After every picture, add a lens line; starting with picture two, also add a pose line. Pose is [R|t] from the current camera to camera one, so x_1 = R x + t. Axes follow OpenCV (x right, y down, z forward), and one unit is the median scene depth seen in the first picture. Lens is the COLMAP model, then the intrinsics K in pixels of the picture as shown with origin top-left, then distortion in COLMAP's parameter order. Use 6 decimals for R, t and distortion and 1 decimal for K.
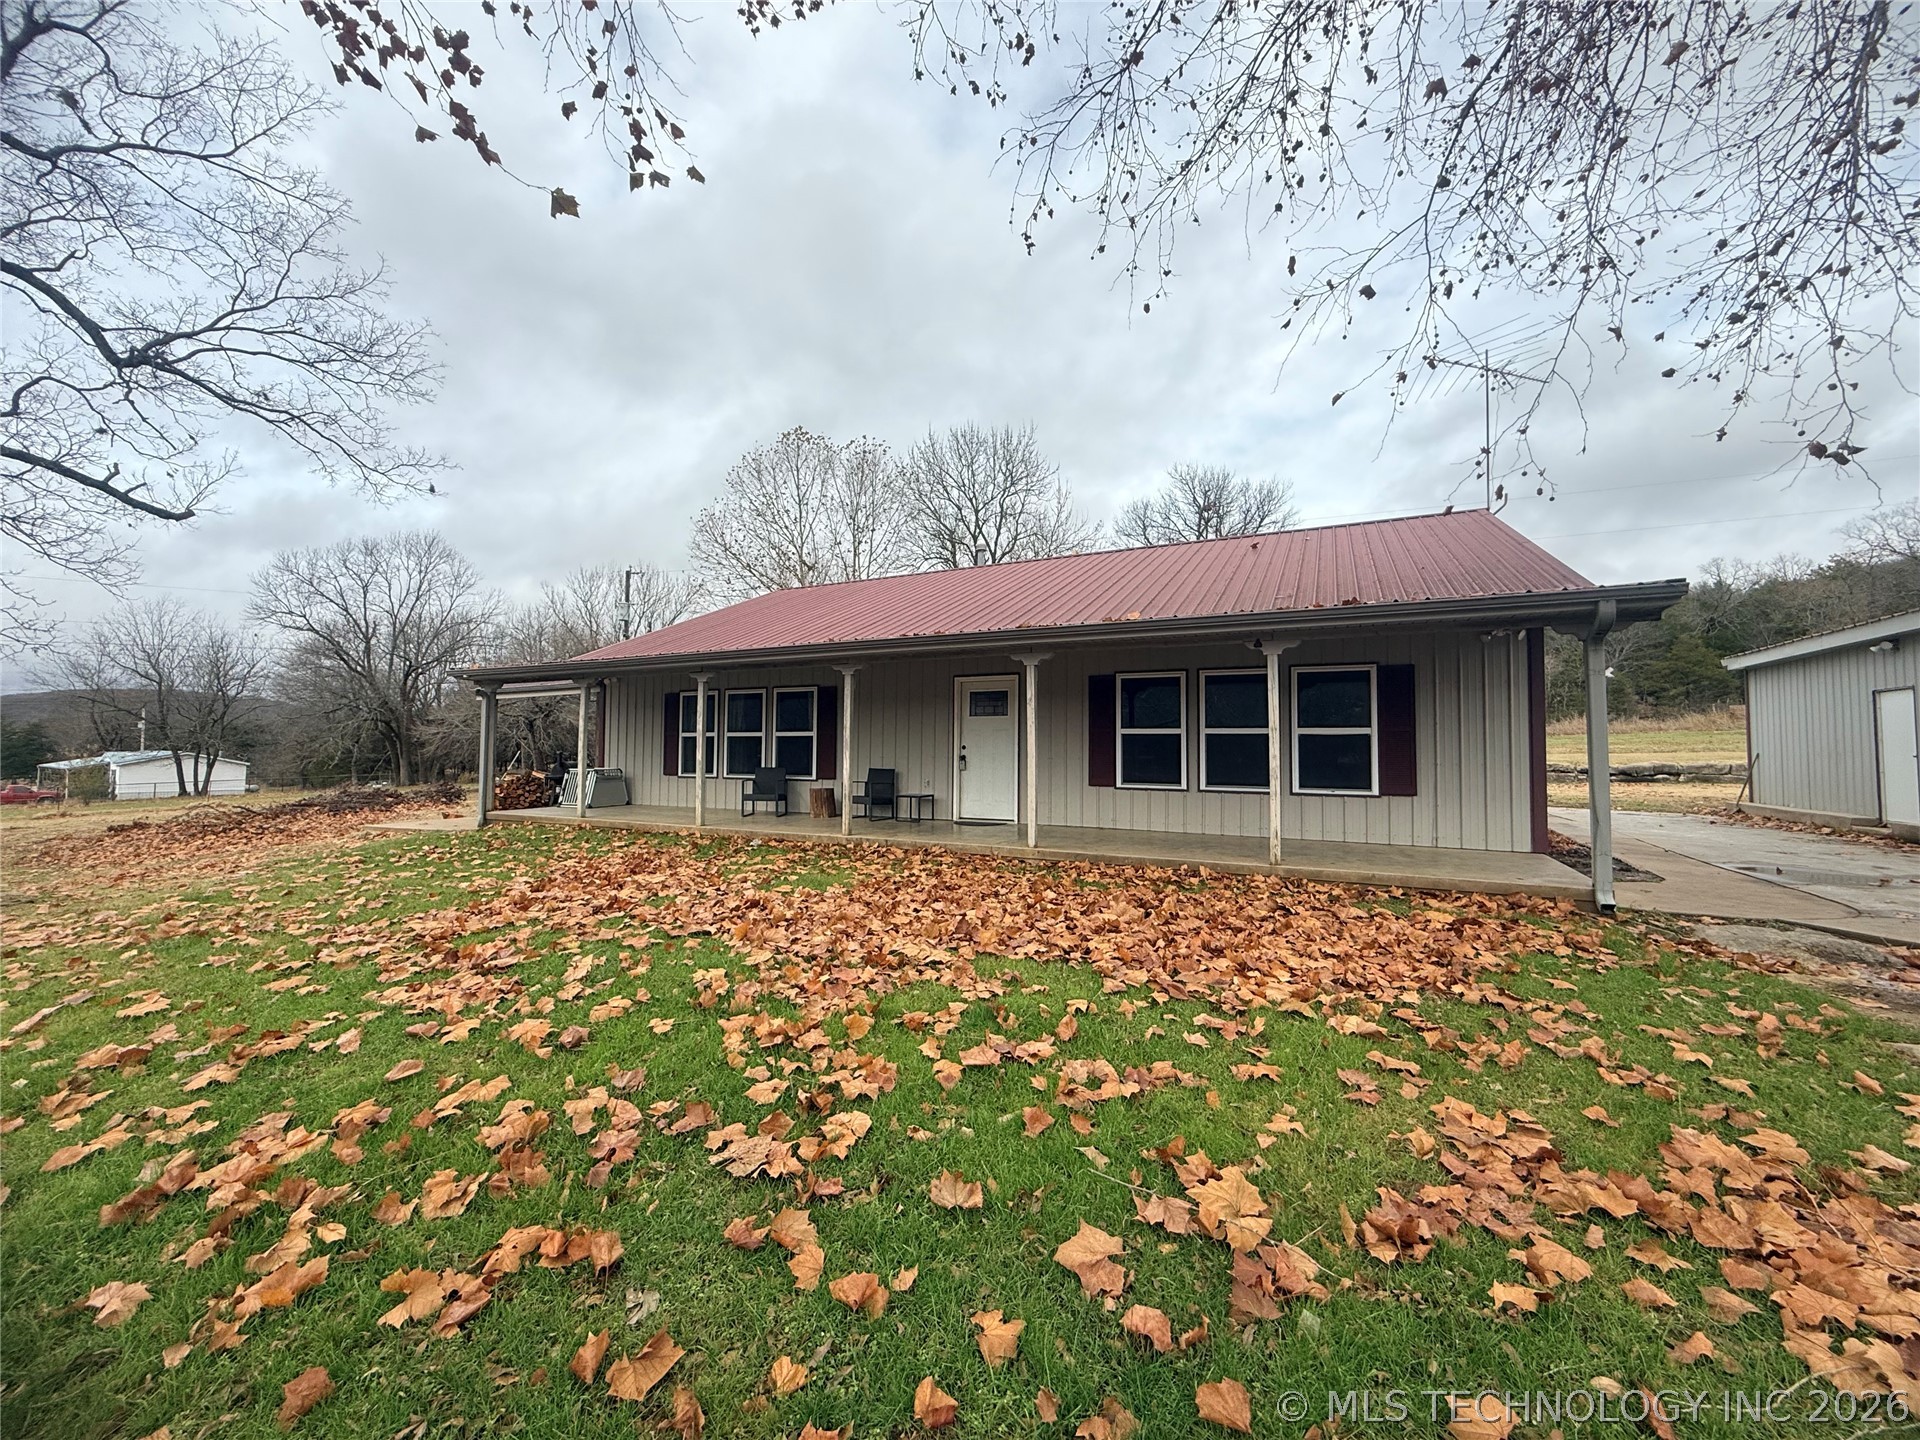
lens RADIAL K [[764.7, 0, 952.8], [0, 764.7, 716.8], [0, 0, 1]] dist [0.000334, -0.000063]
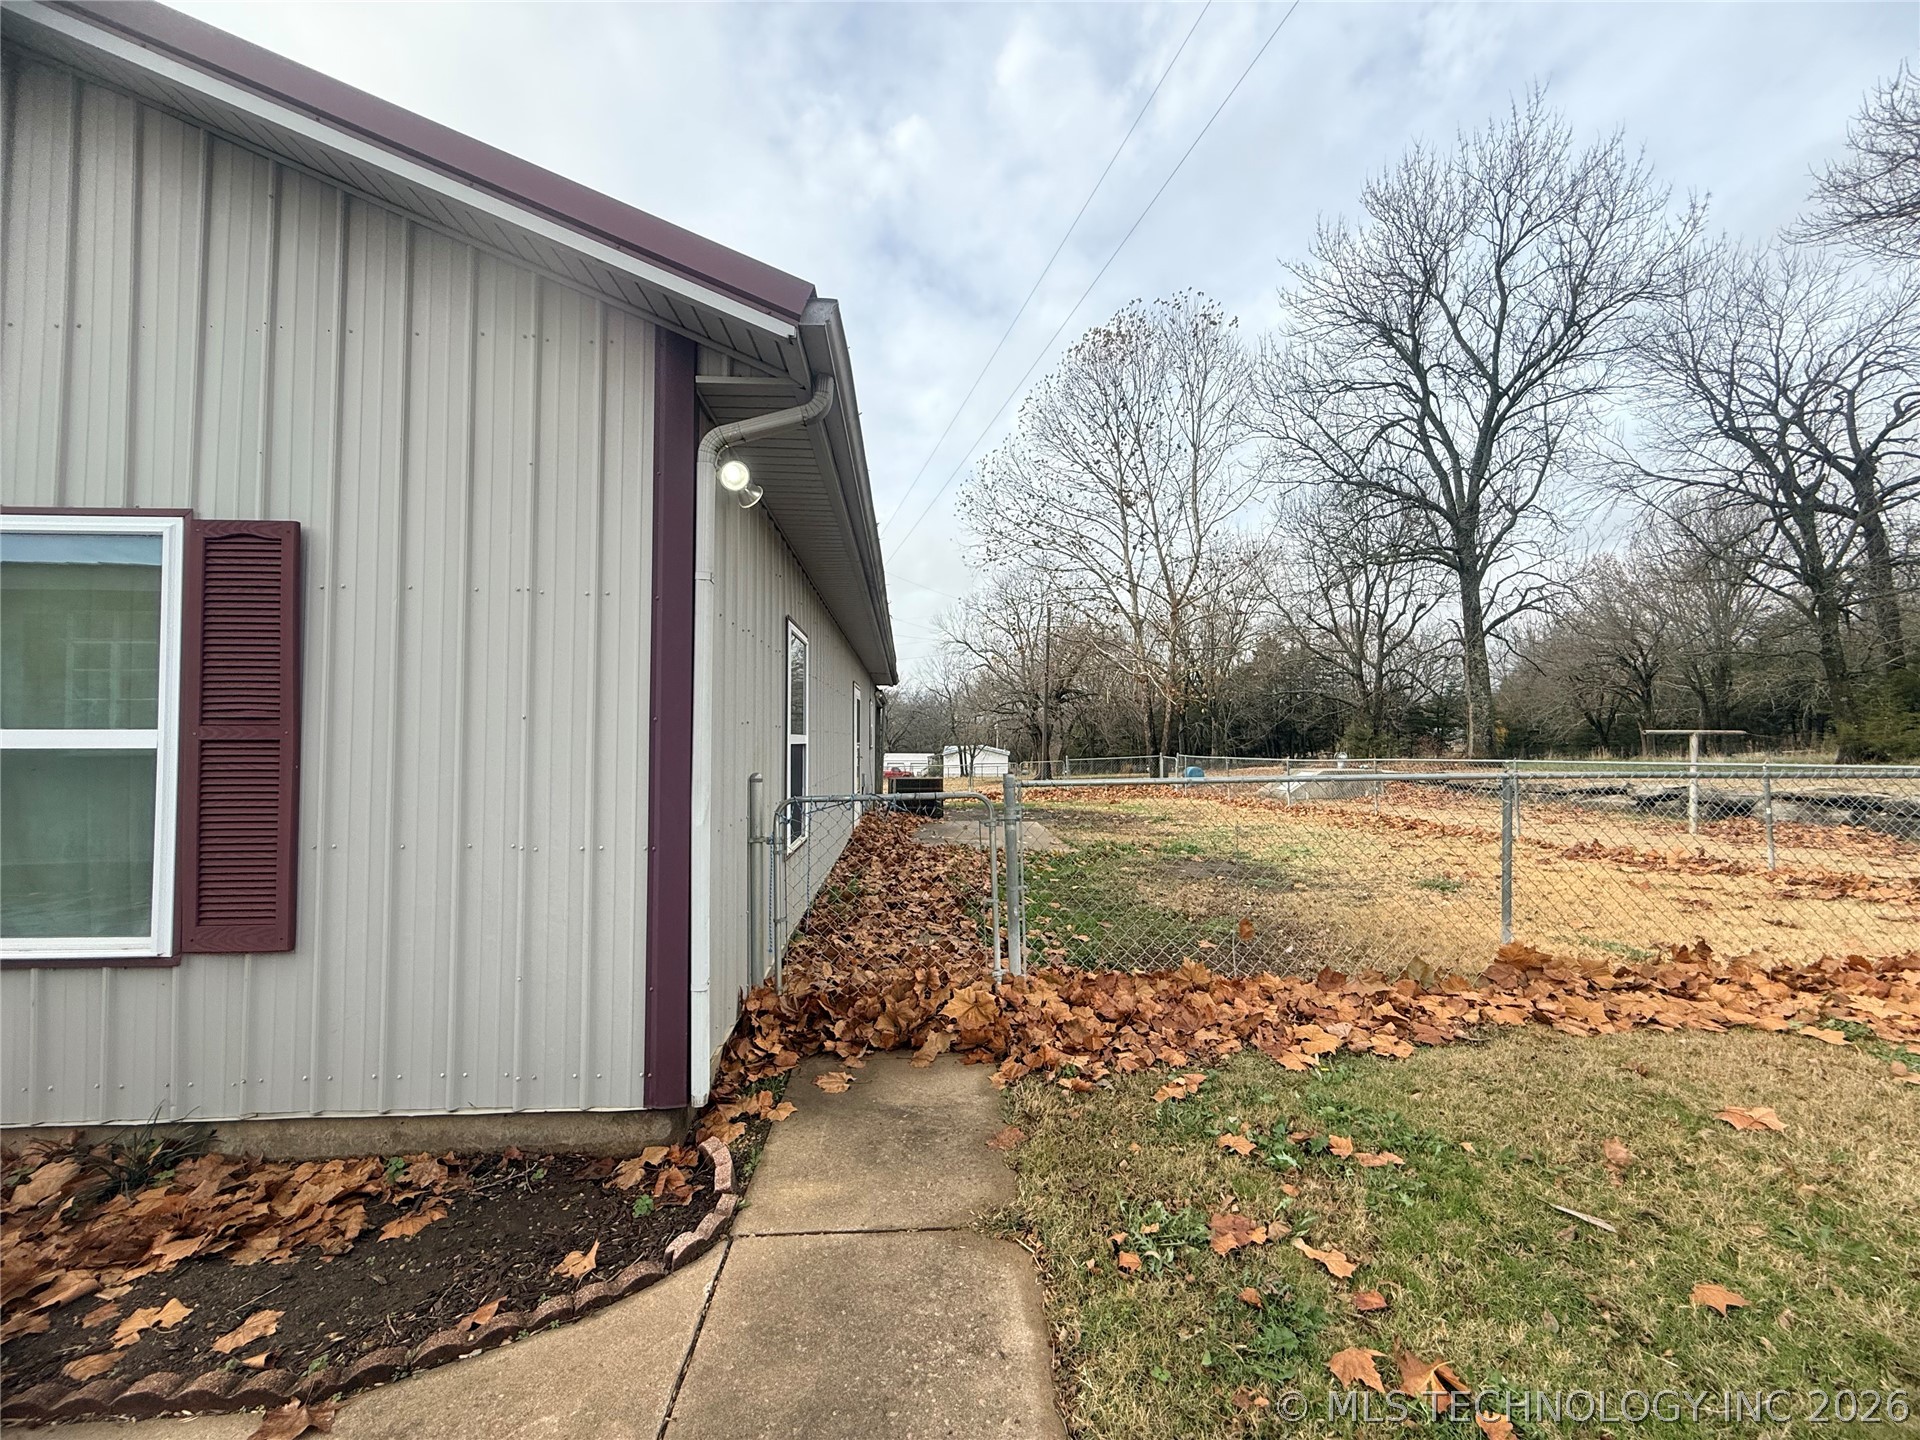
lens RADIAL K [[764.7, 0, 952.7], [0, 764.7, 720.8], [0, 0, 1]] dist [0.000334, -0.000063]
pose [[0.499892, -0.032281, -0.865486, 1.886425], [0.047331, 0.998830, -0.009917, 0.085528], [0.864793, -0.036007, 0.500835, 2.333858]]
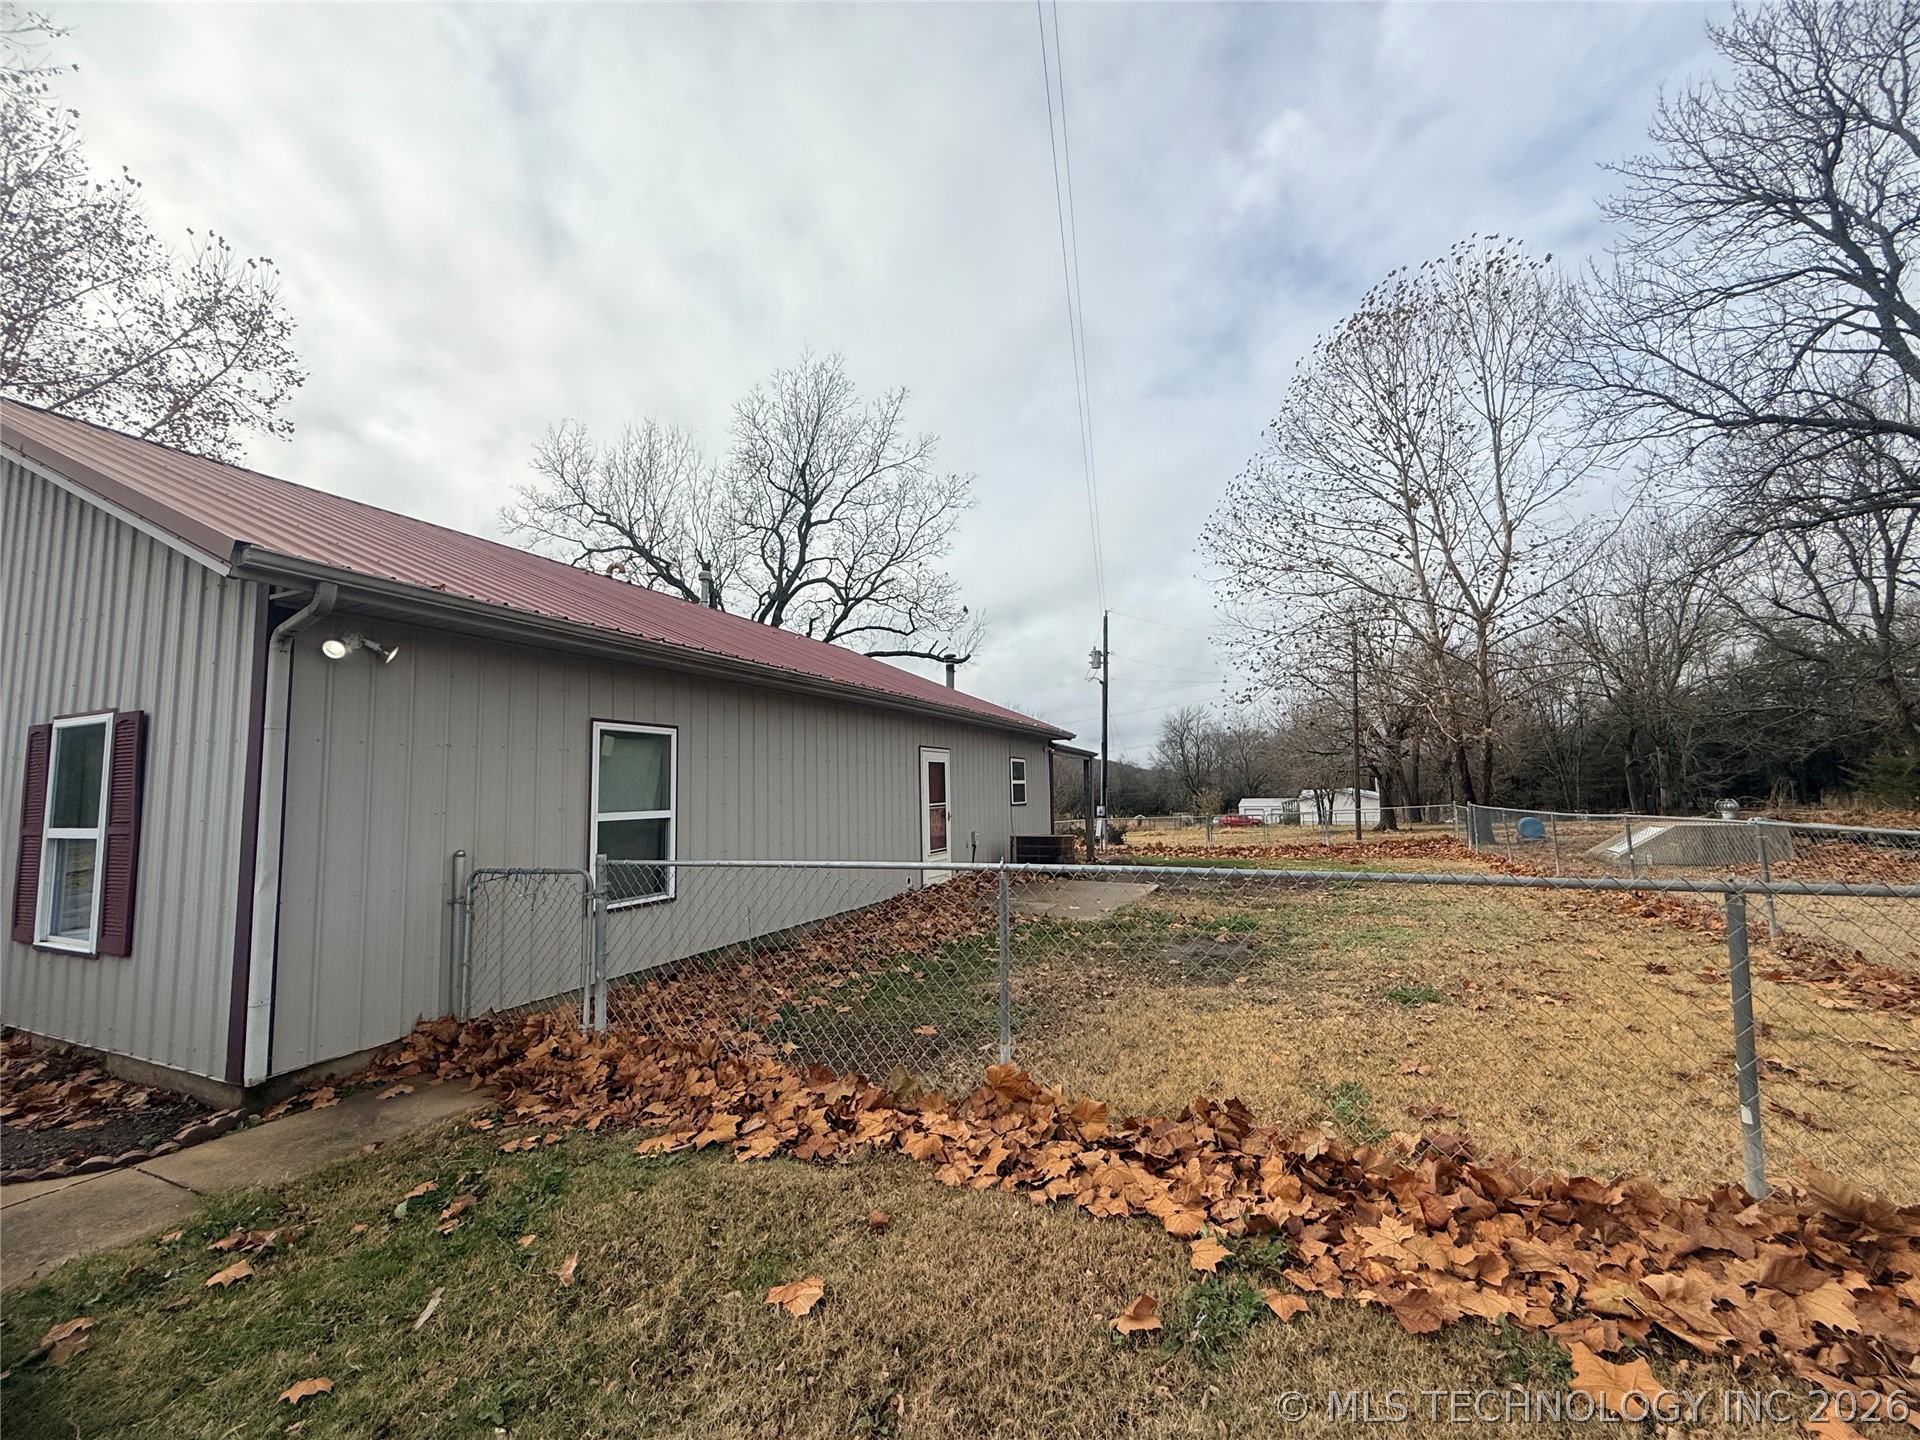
lens RADIAL K [[764.7, 0, 961.8], [0, 764.7, 730.3], [0, 0, 1]] dist [0.000334, -0.000063]
pose [[0.045535, -0.086738, -0.995190, 2.162959], [0.068736, 0.994134, -0.083501, 0.092550], [0.996595, -0.064603, 0.051230, 3.114384]]
